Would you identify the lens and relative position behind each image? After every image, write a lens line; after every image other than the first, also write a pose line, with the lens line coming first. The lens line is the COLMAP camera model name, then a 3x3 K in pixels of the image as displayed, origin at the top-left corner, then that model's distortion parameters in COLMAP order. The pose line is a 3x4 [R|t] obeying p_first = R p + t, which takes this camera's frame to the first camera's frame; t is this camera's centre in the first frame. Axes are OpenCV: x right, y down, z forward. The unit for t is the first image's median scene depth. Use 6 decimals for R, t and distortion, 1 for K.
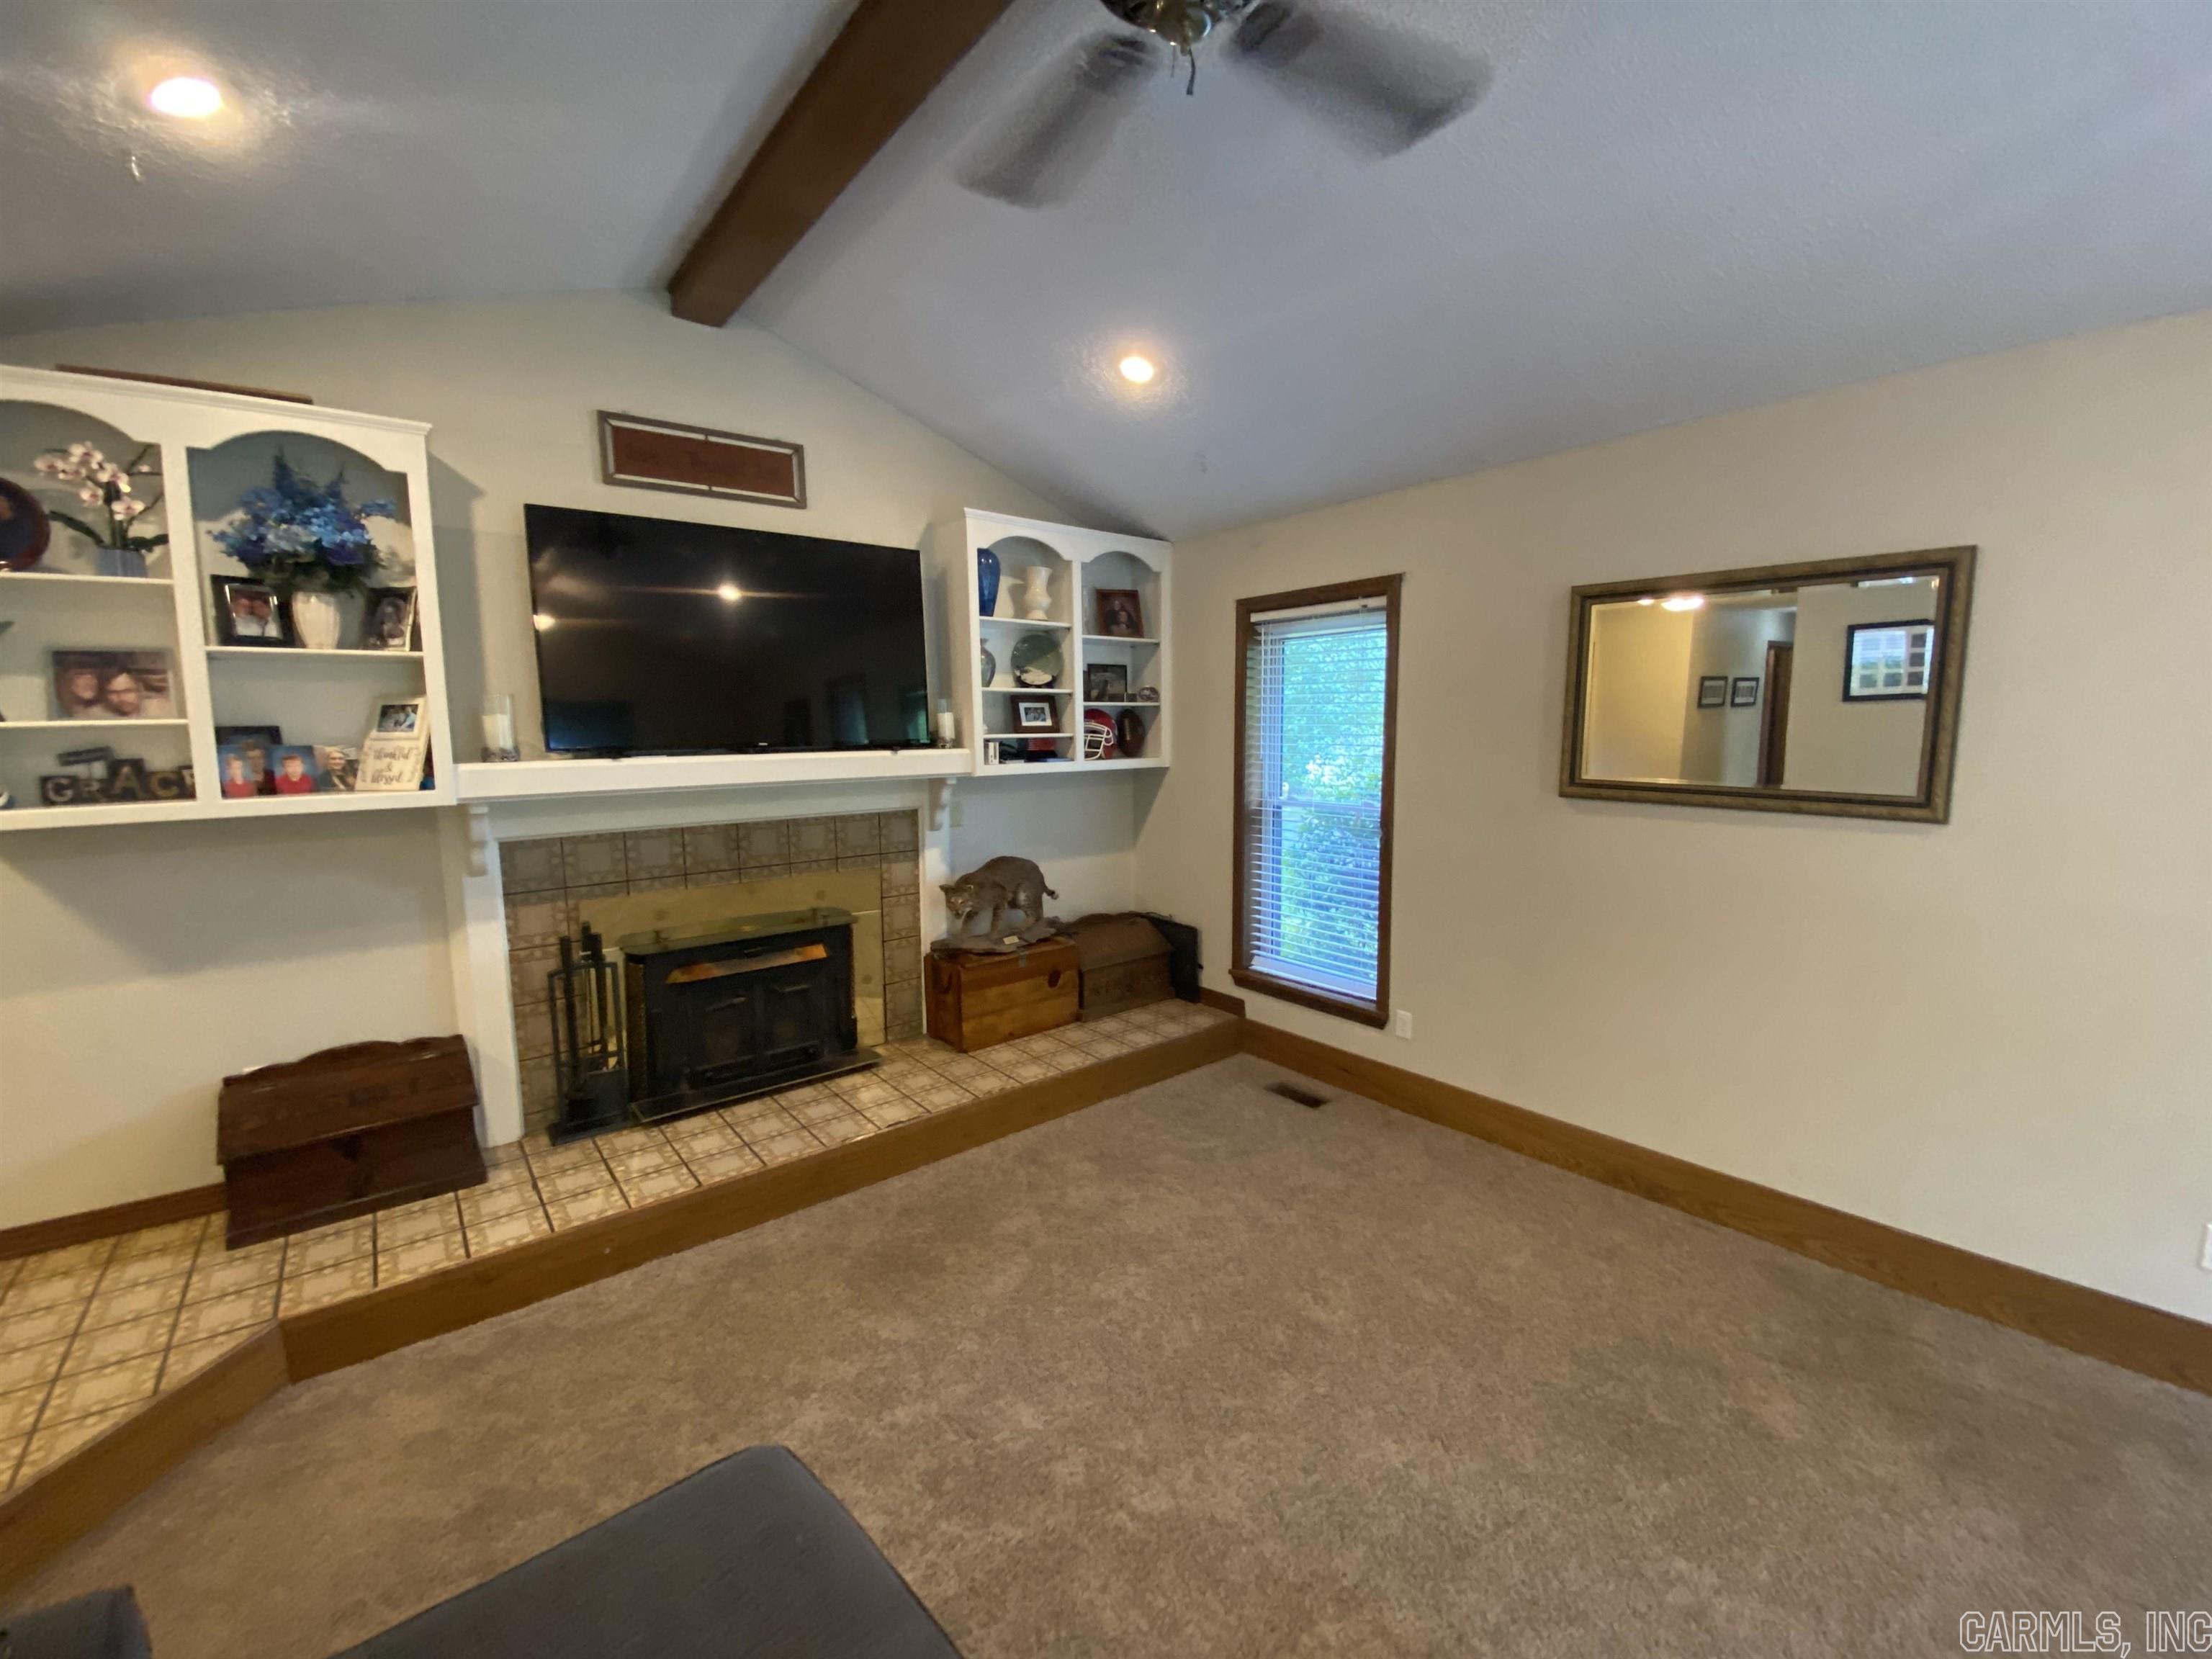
lens RADIAL K [[899.6, 0, 1099.2], [0, 899.6, 821.3], [0, 0, 1]] dist [0.014047, -0.015611]
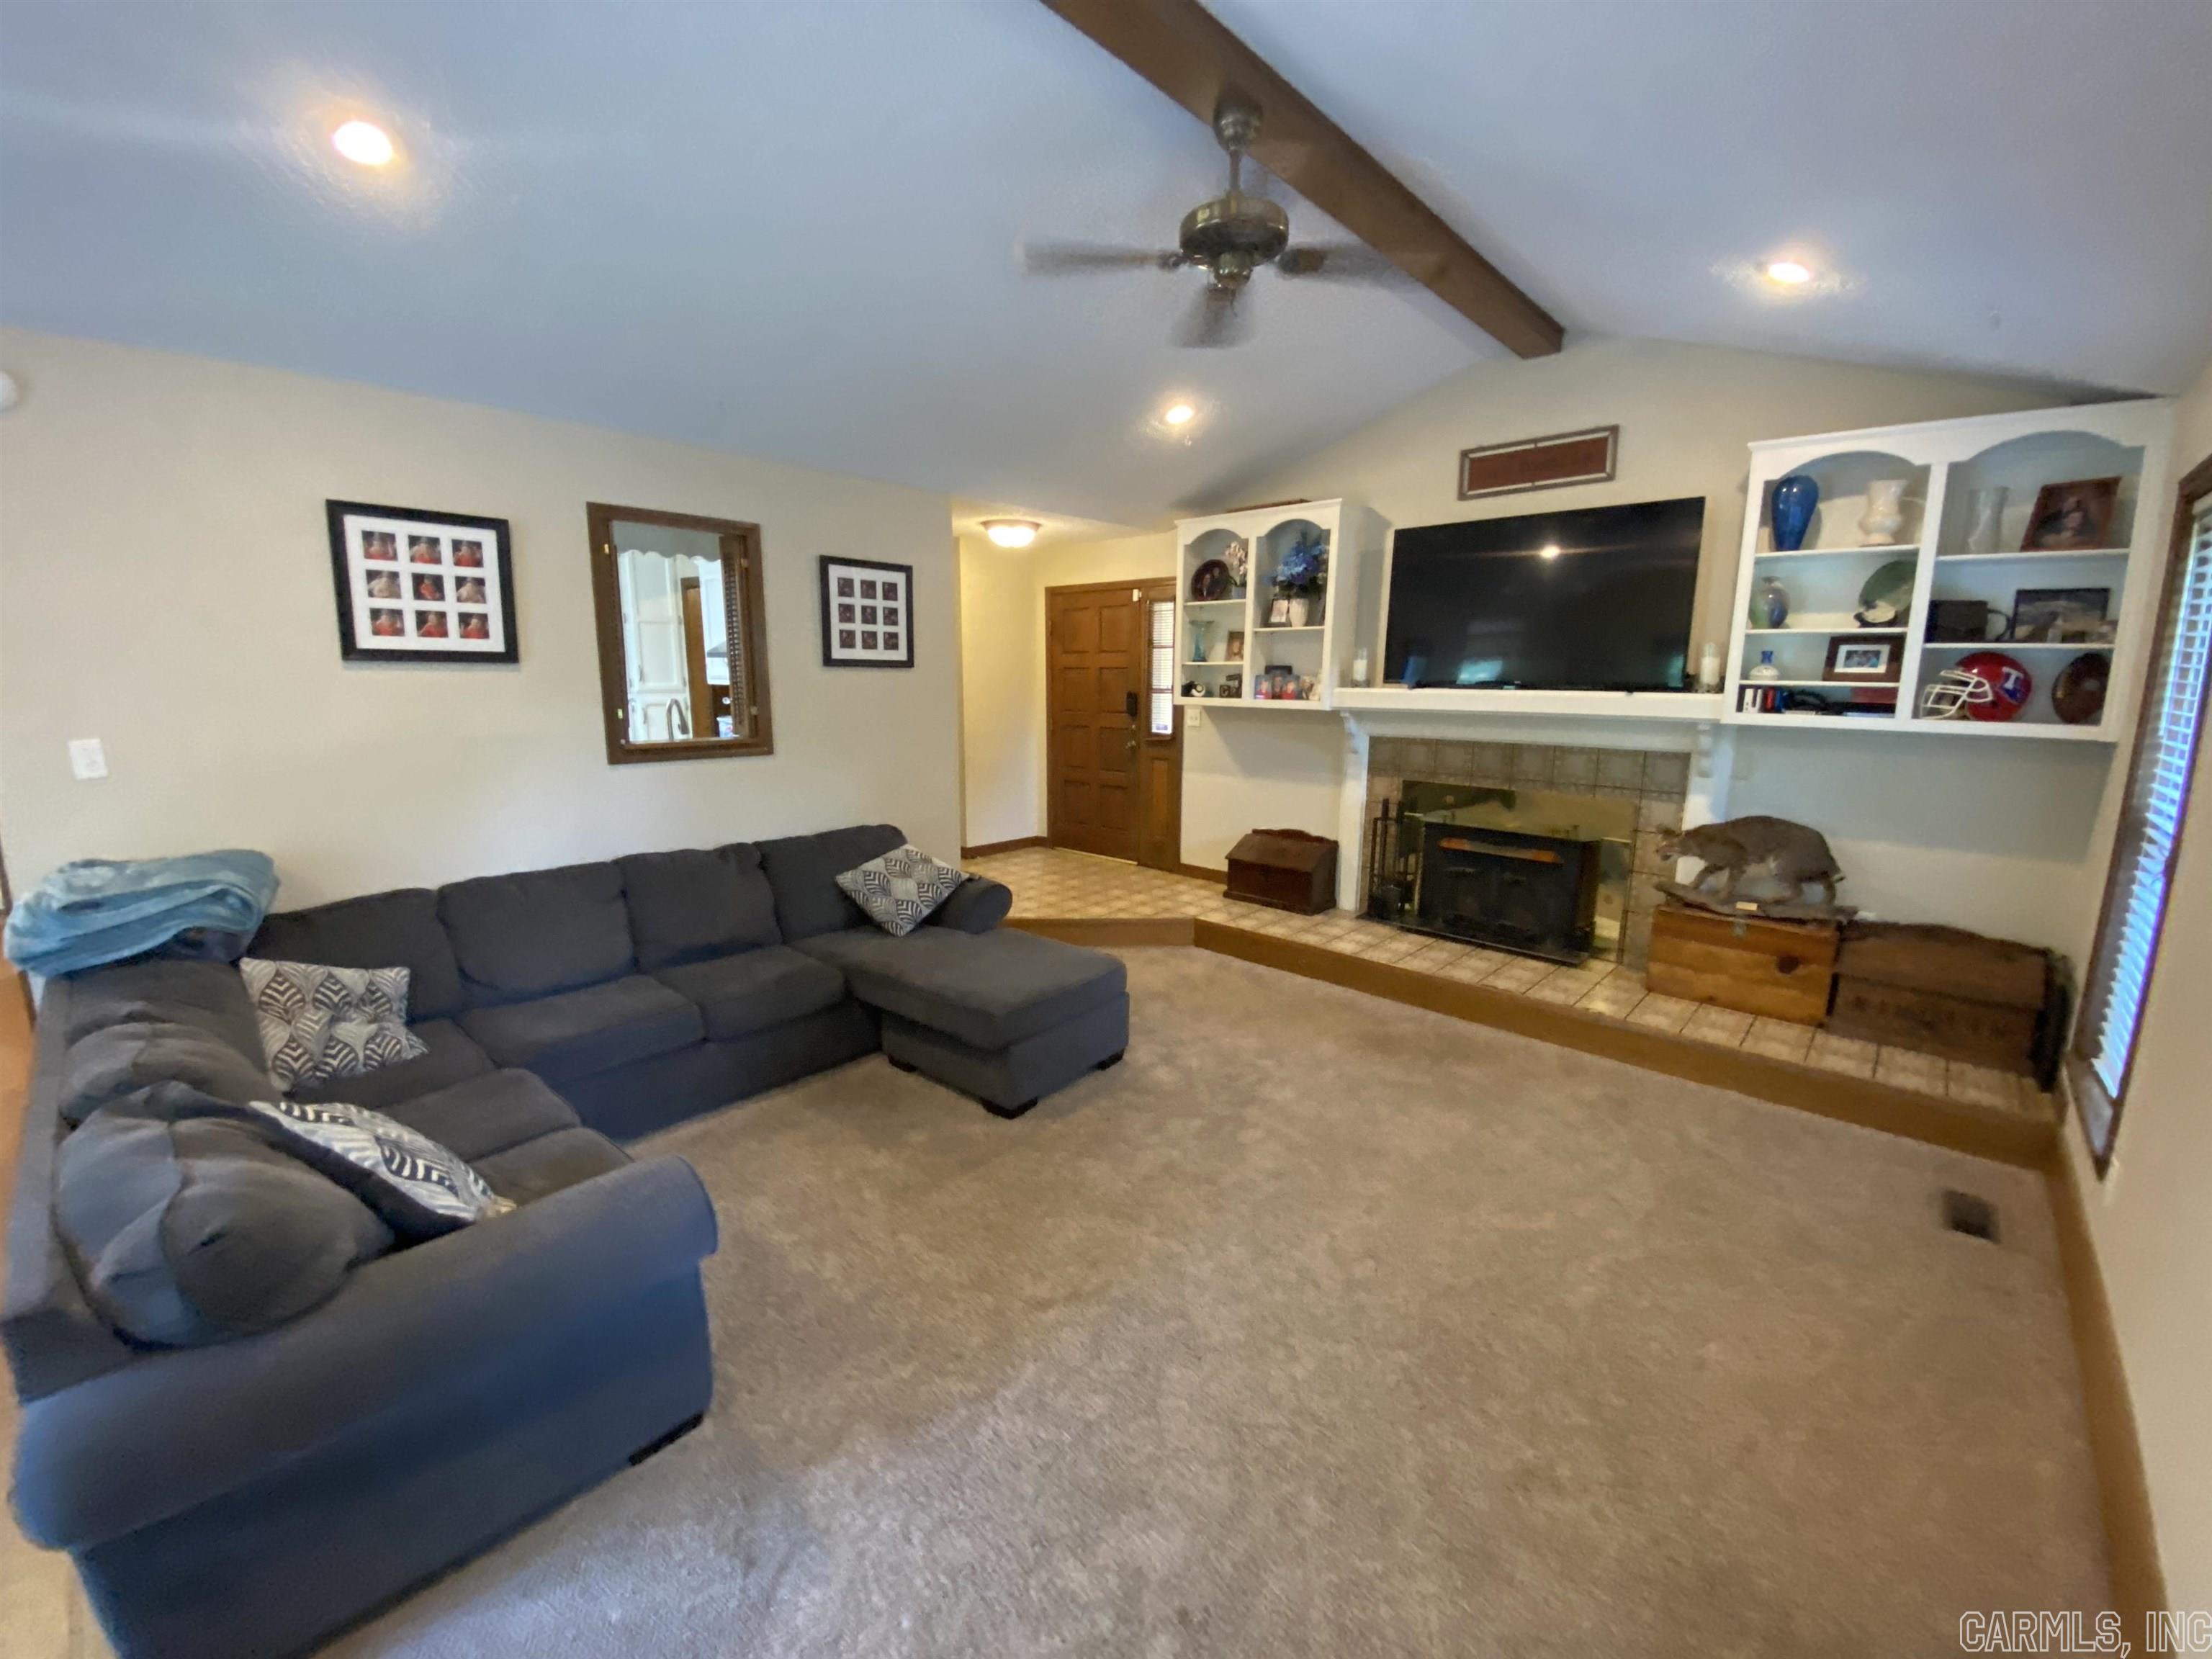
lens RADIAL K [[899.6, 0, 1100.0], [0, 899.6, 831.5], [0, 0, 1]] dist [0.014047, -0.015611]
pose [[0.126063, 0.185252, -0.974572, 0.836573], [-0.116888, 0.978339, 0.170848, -0.027519], [0.985112, 0.092378, 0.144986, 0.239593]]
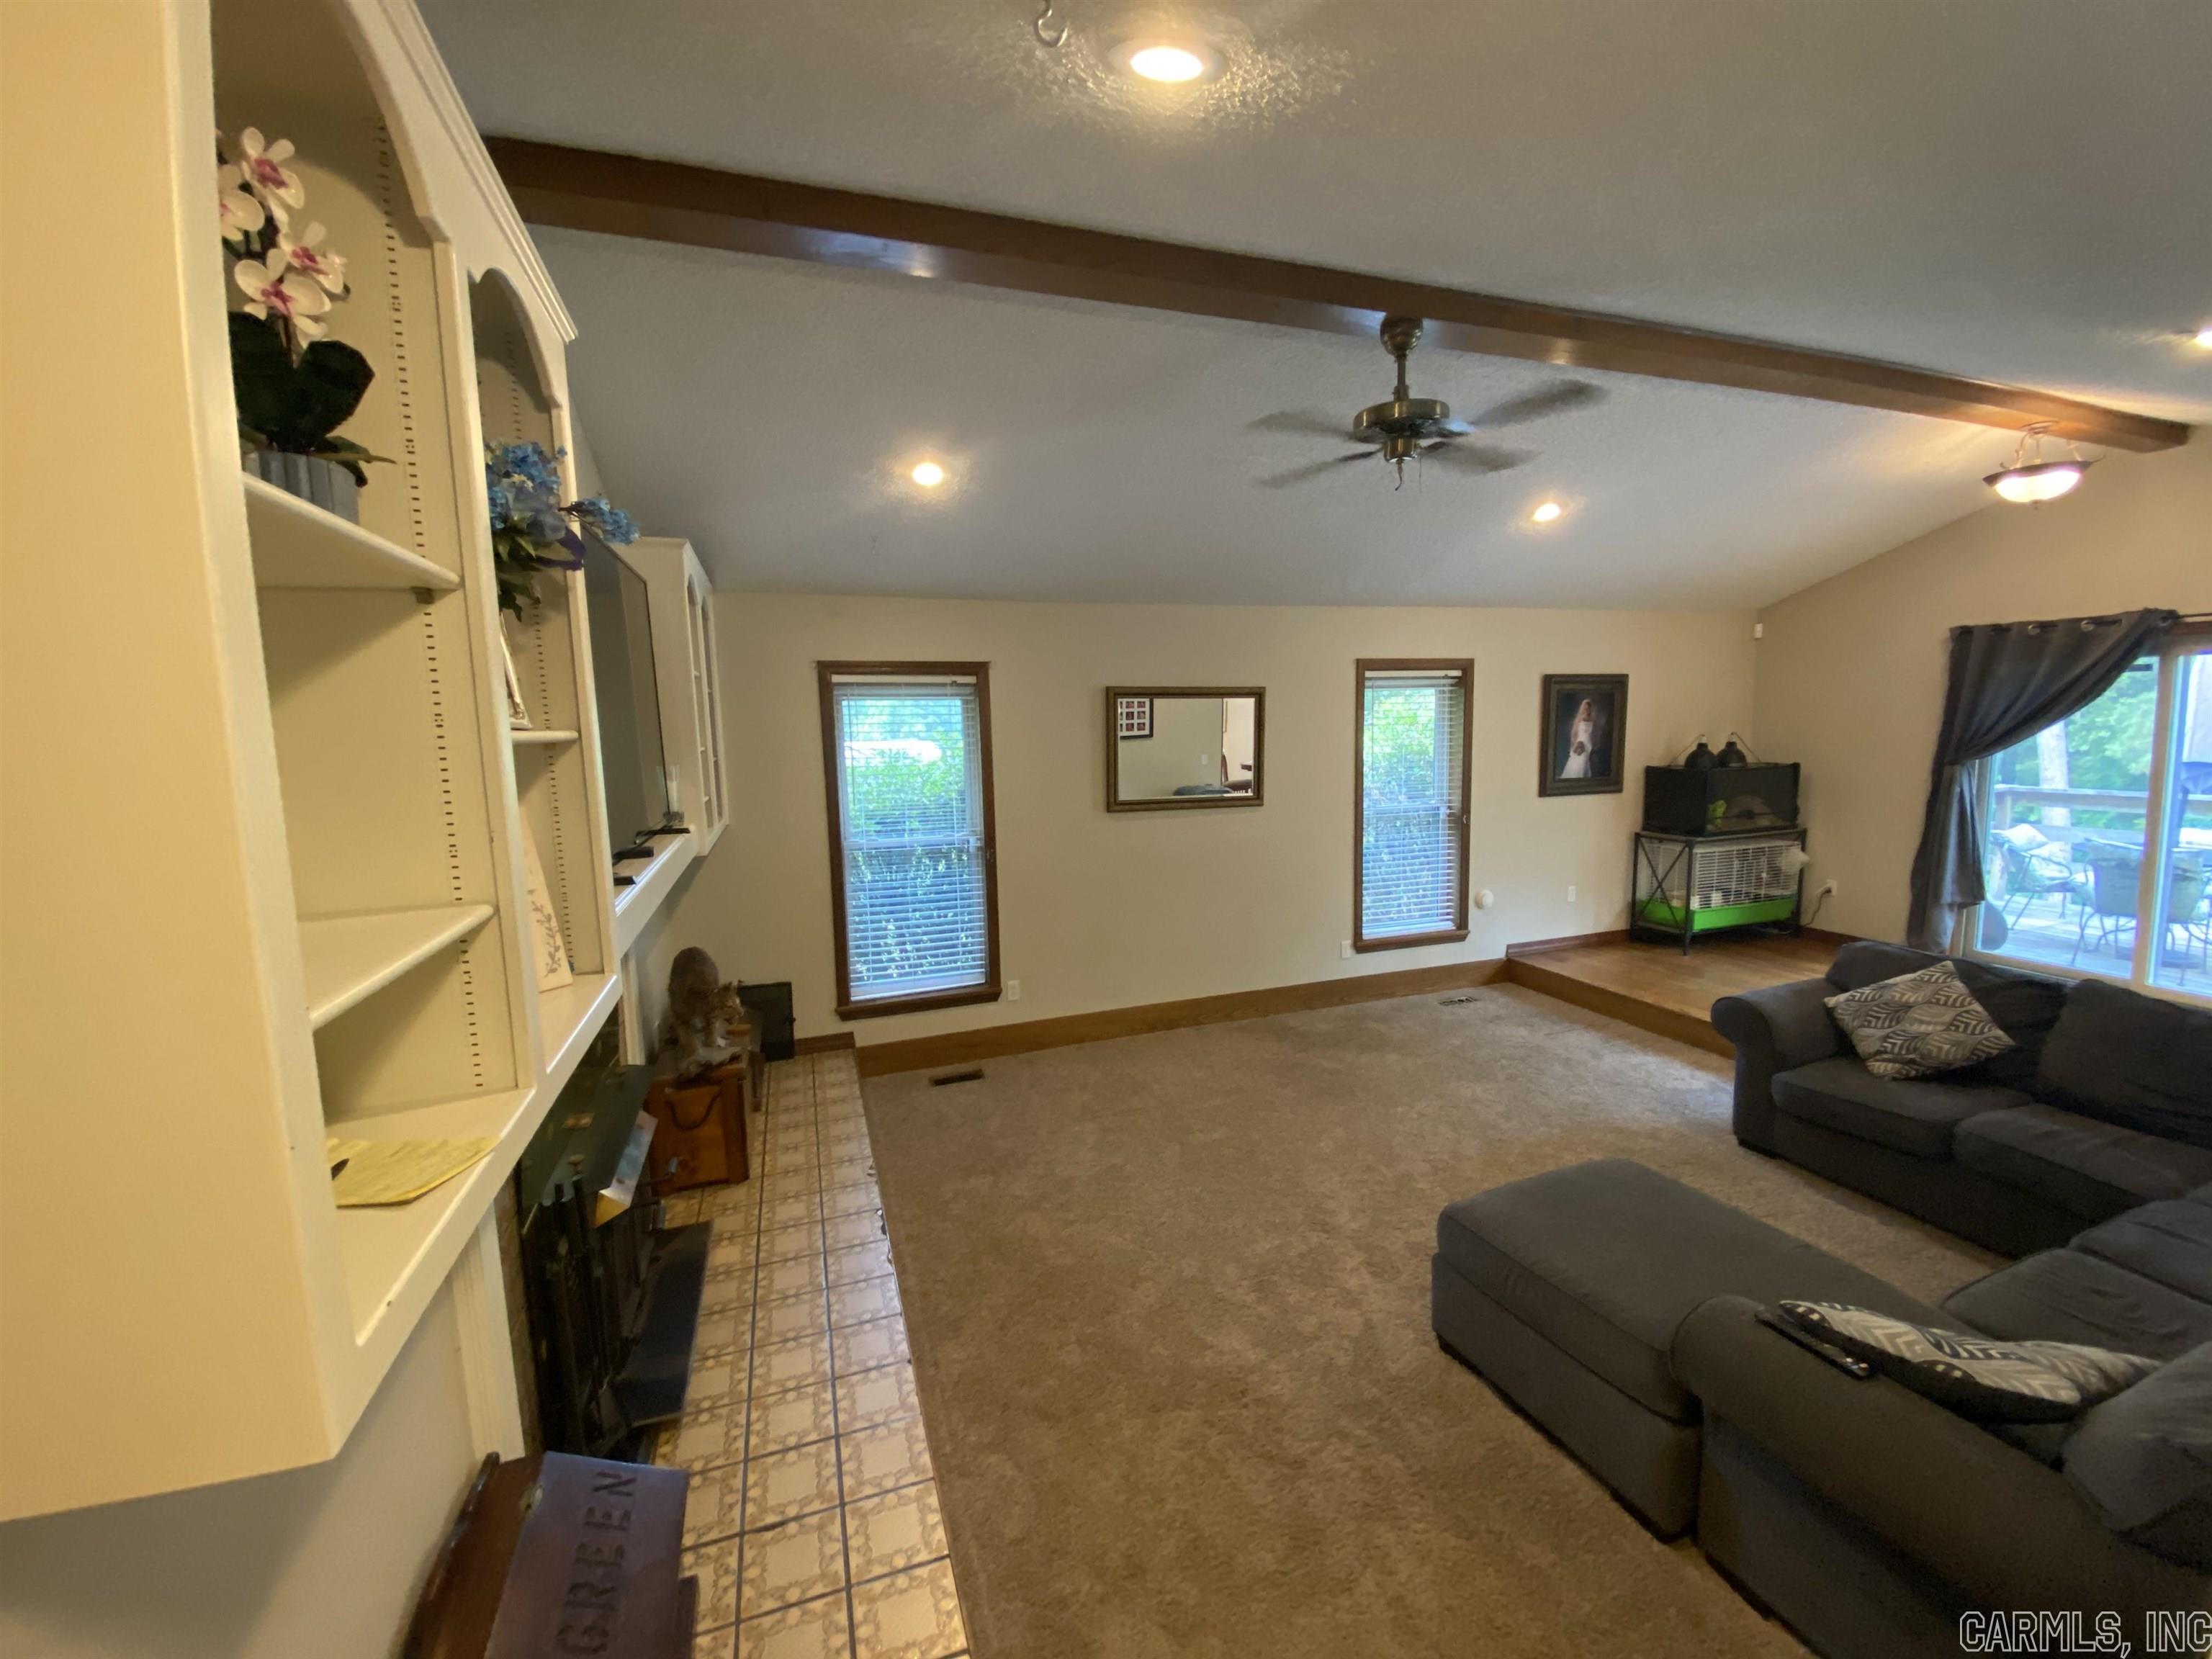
lens RADIAL K [[899.6, 0, 1104.2], [0, 899.6, 832.1], [0, 0, 1]] dist [0.014047, -0.015611]
pose [[0.344690, -0.119439, 0.931087, -0.898649], [0.128103, 0.988578, 0.079390, -0.108007], [-0.929935, 0.091910, 0.356054, 0.388807]]
